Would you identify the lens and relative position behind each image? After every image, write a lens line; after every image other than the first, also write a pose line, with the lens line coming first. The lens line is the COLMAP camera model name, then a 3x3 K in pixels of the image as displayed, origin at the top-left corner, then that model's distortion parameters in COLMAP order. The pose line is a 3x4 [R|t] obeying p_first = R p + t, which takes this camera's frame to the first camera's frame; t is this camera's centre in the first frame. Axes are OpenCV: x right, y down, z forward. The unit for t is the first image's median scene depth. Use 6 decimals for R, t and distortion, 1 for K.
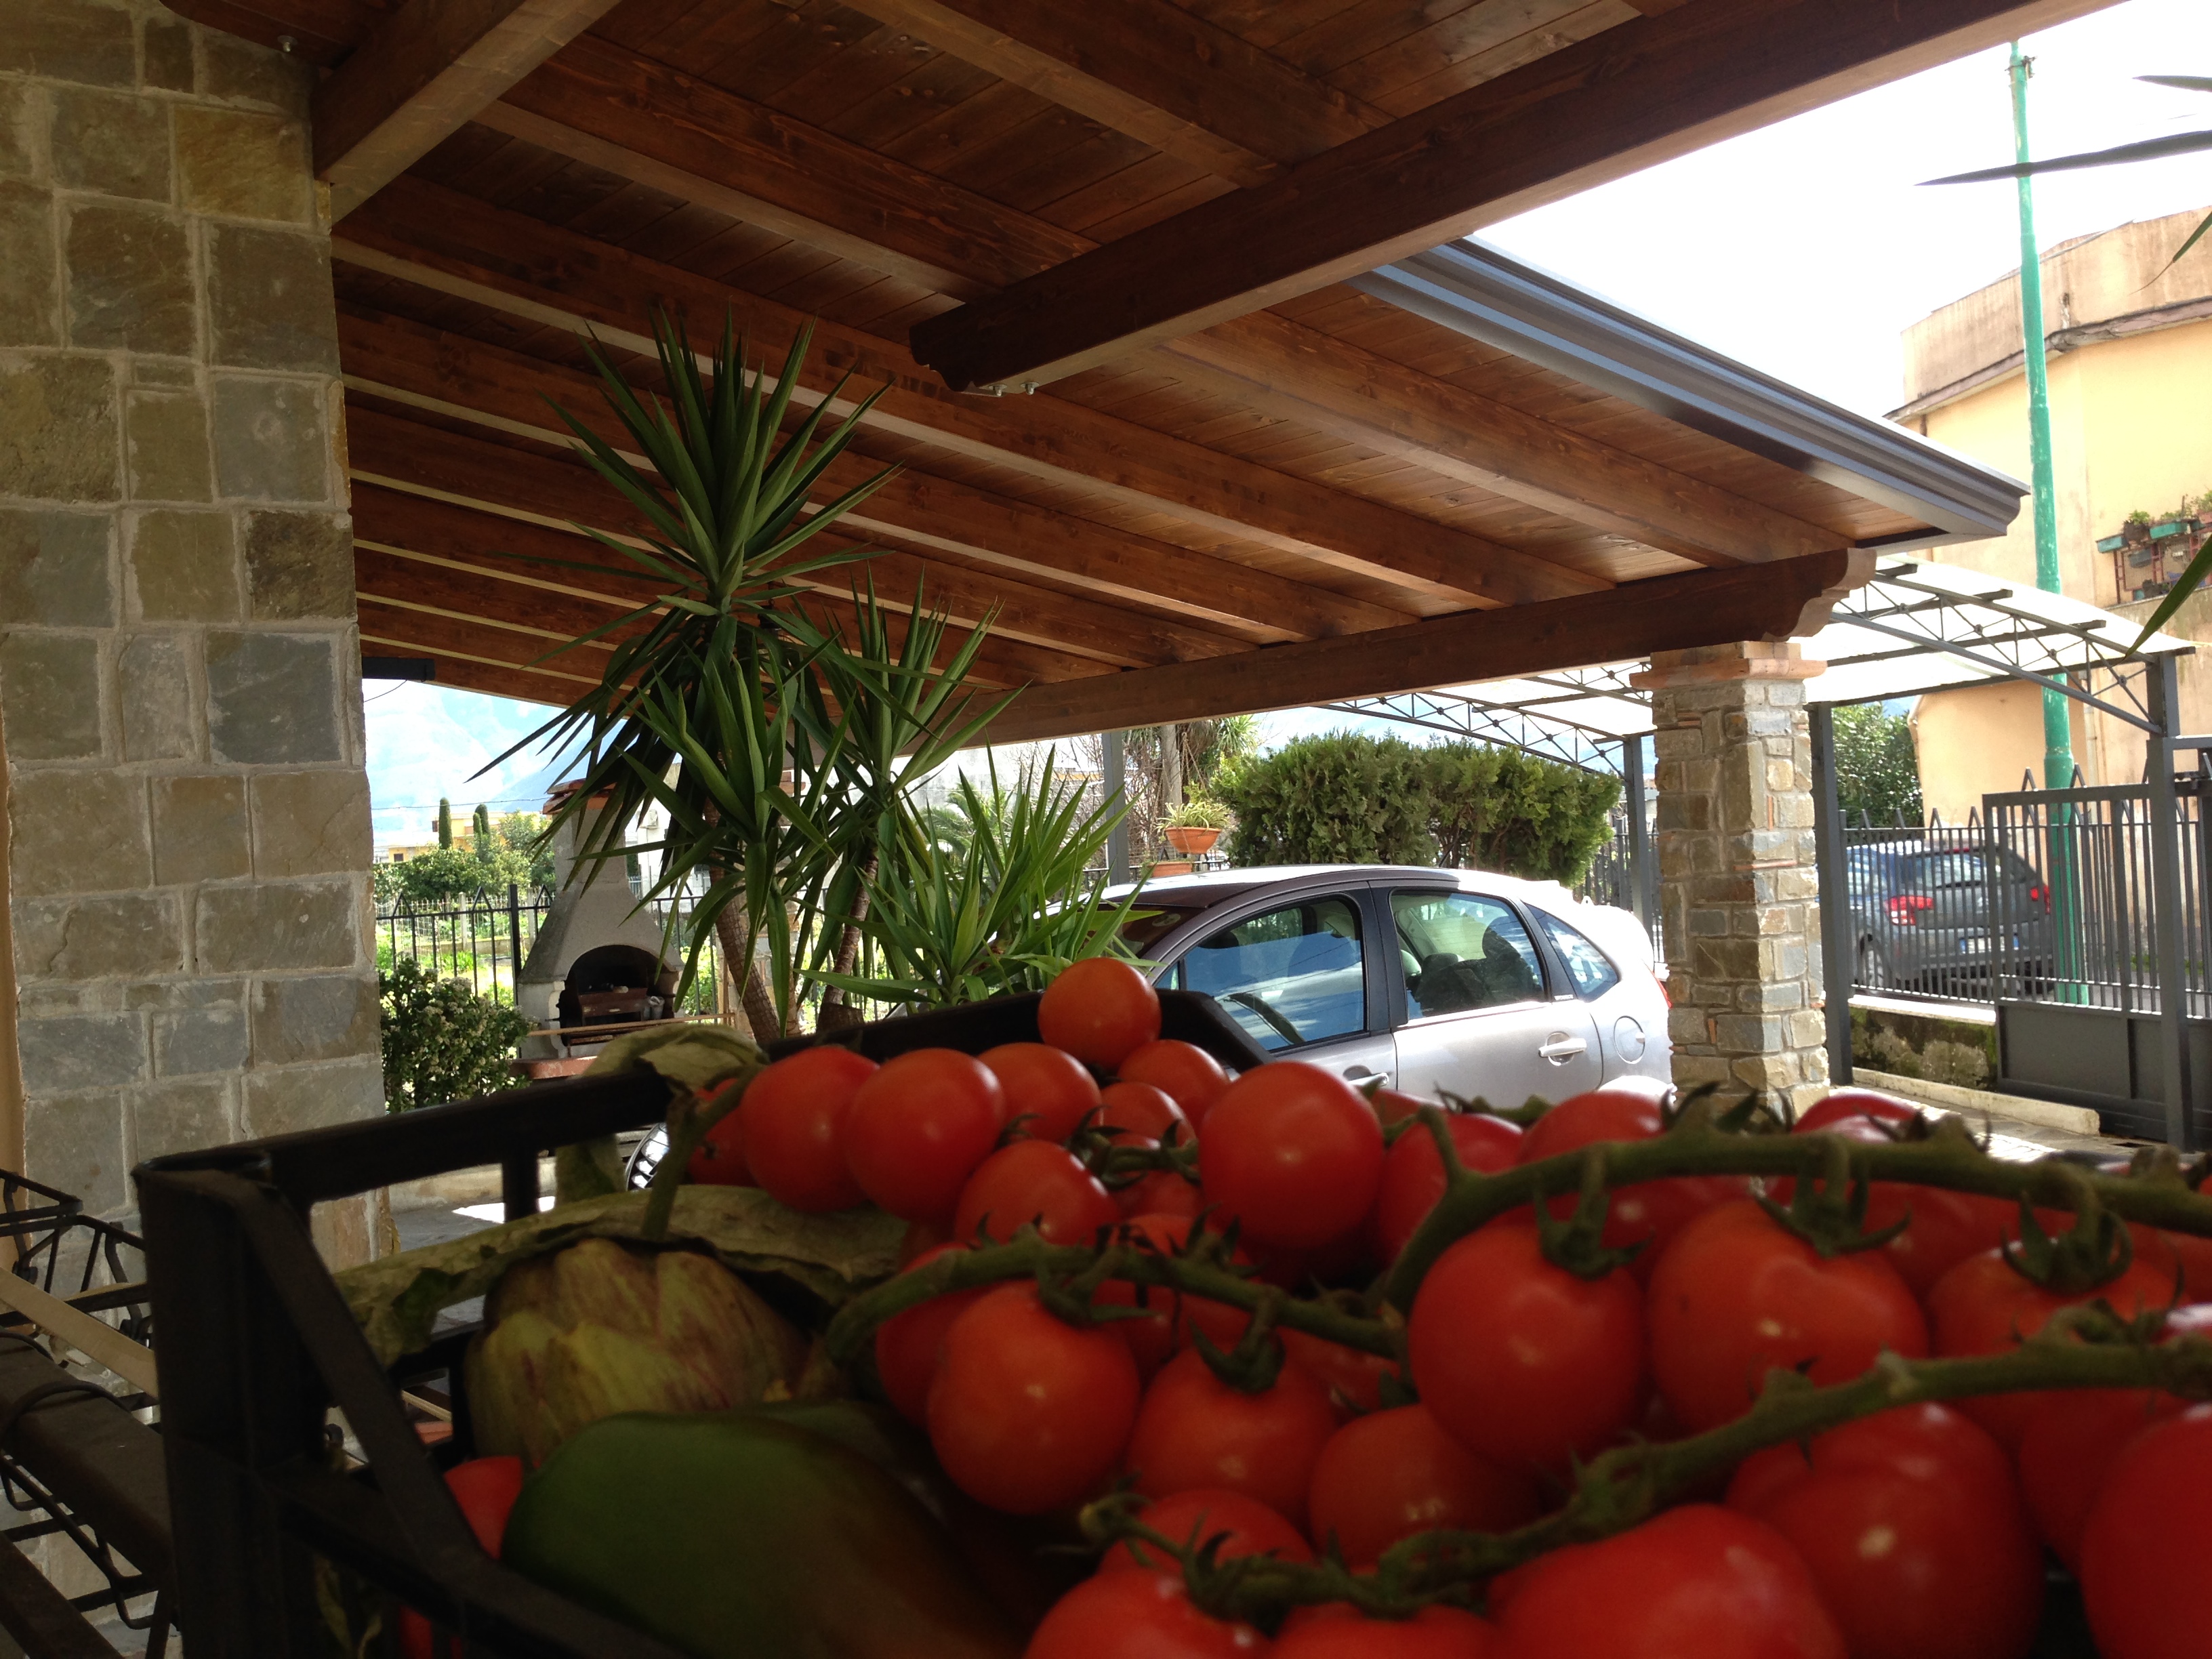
lens RADIAL K [[2091.6, 0, 1145.1], [0, 2091.6, 822.2], [0, 0, 1]] dist [0.158790, -0.261392]
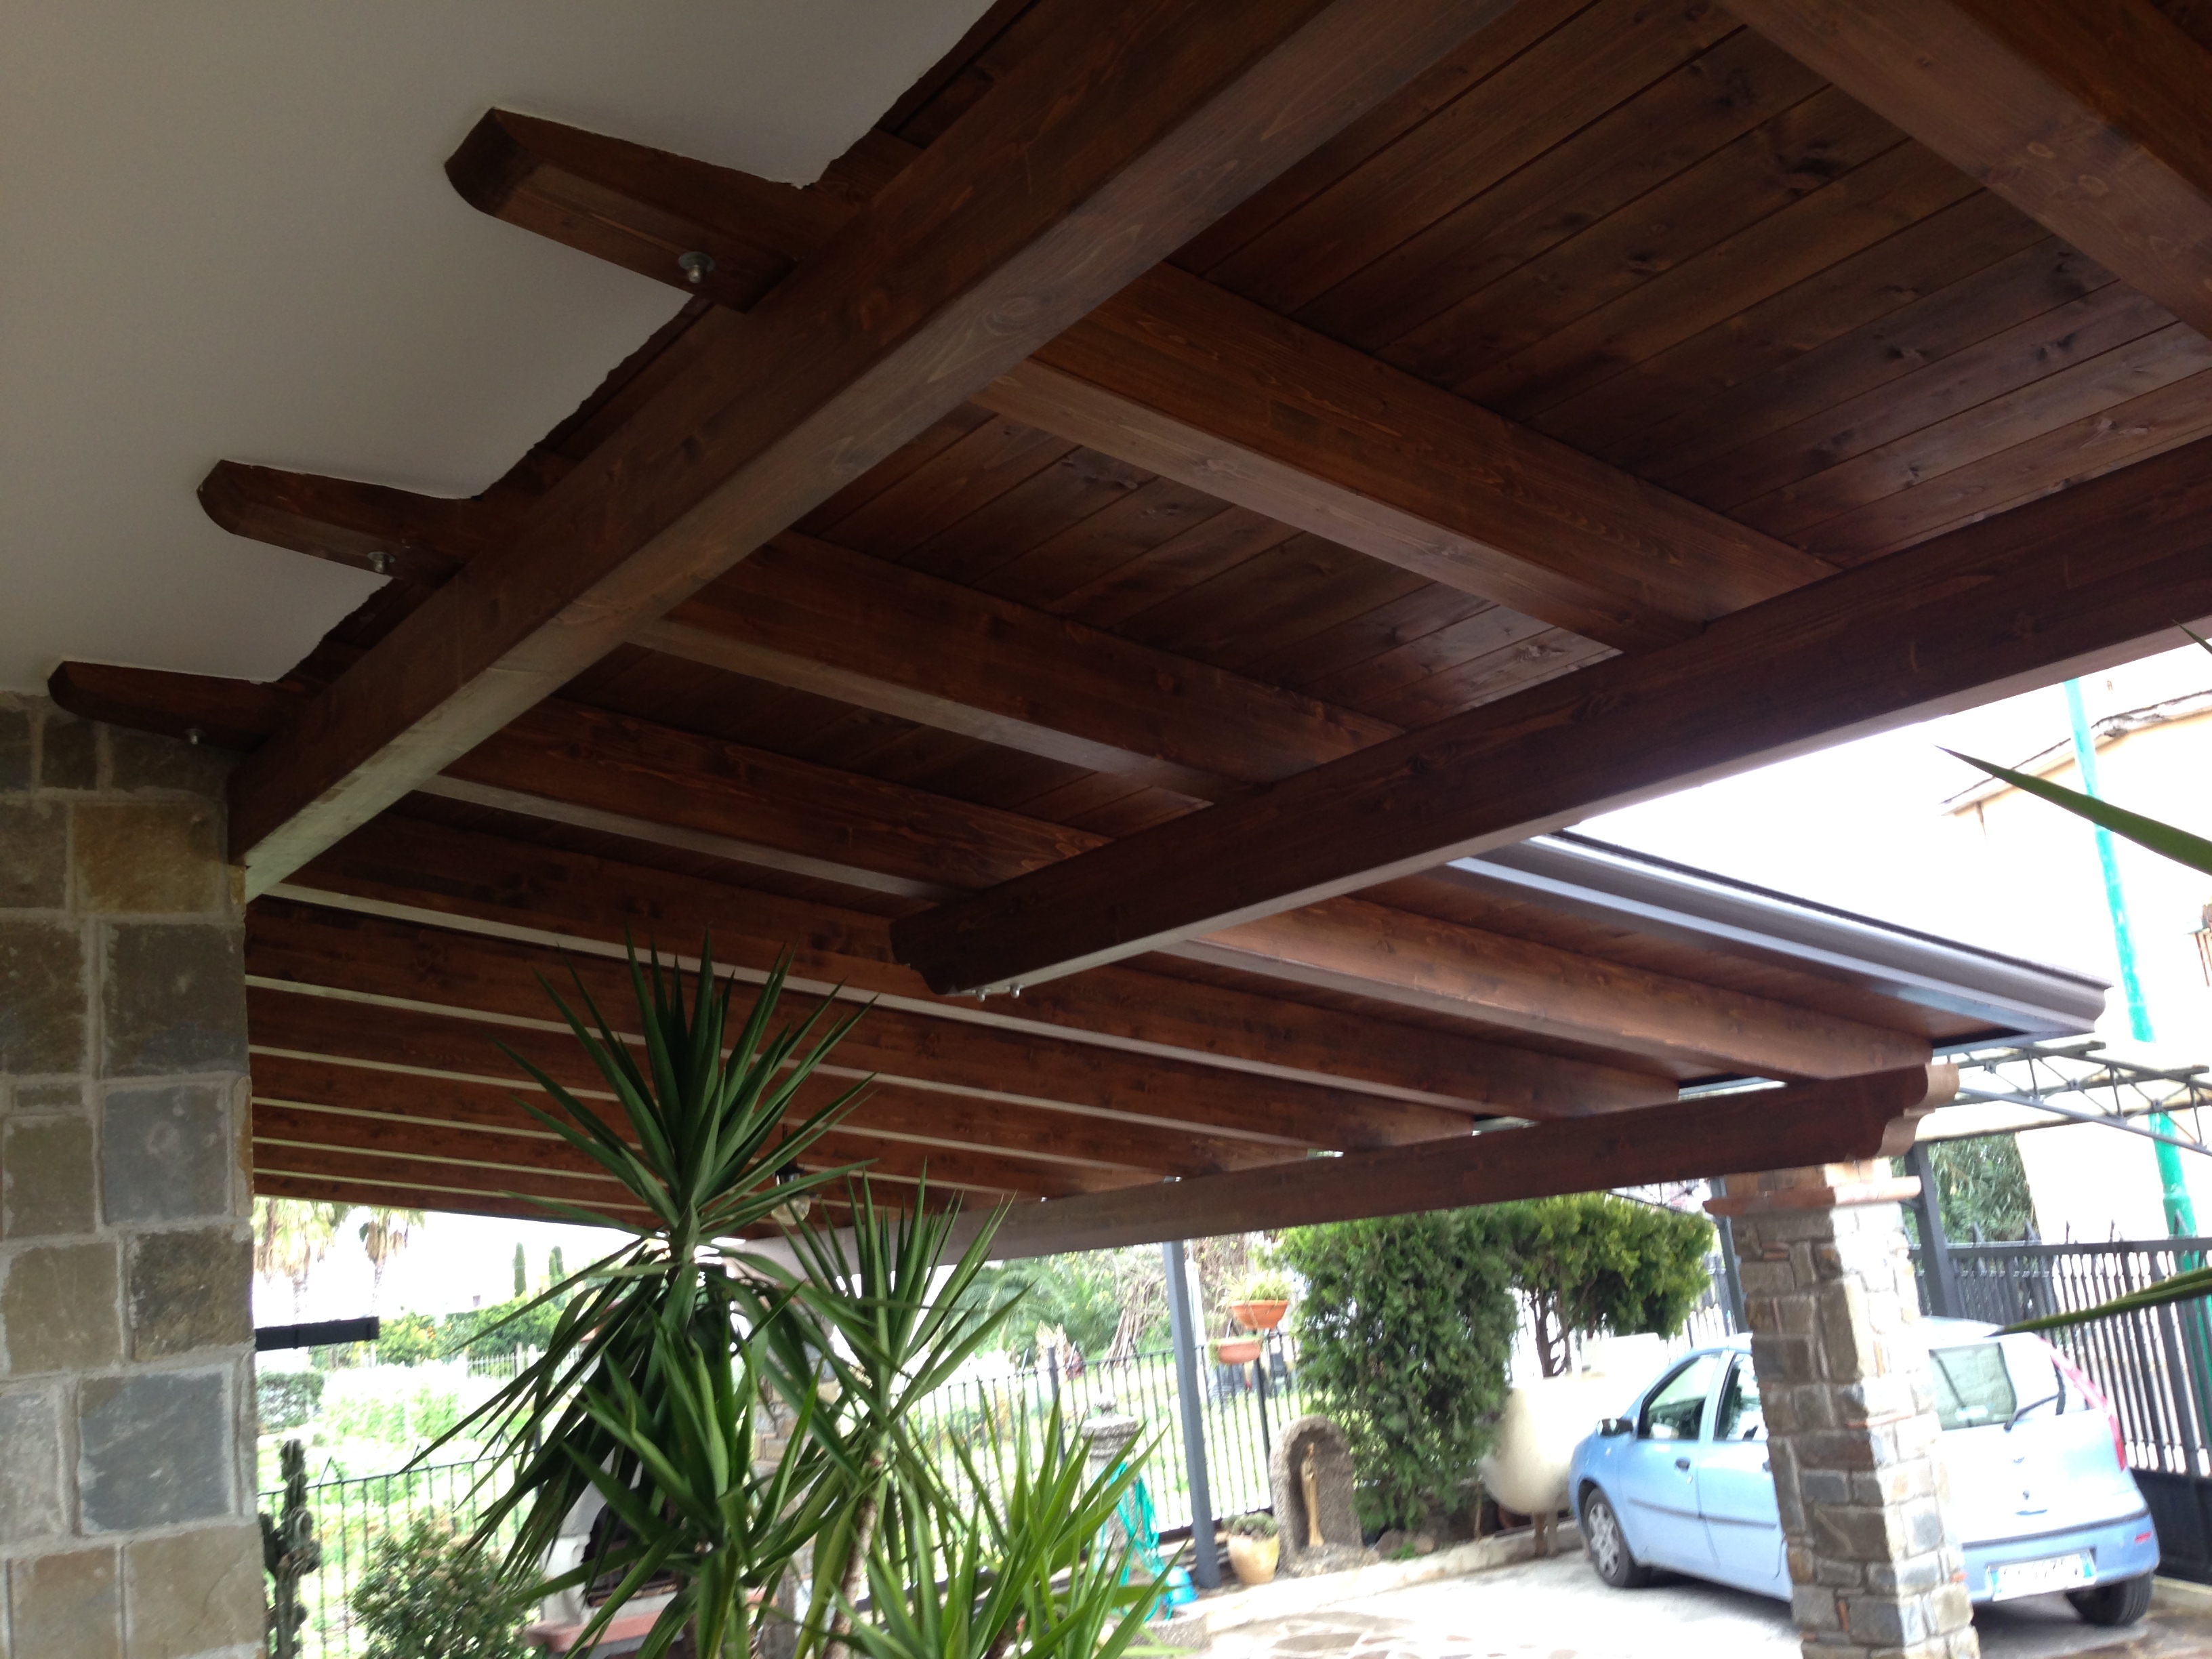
lens RADIAL K [[2091.6, 0, 1145.1], [0, 2091.6, 822.2], [0, 0, 1]] dist [0.158790, -0.261392]
pose [[0.997923, -0.058220, -0.027588, 0.039188], [0.051985, 0.980605, -0.188974, -0.122859], [0.038055, 0.187147, 0.981594, 0.097164]]
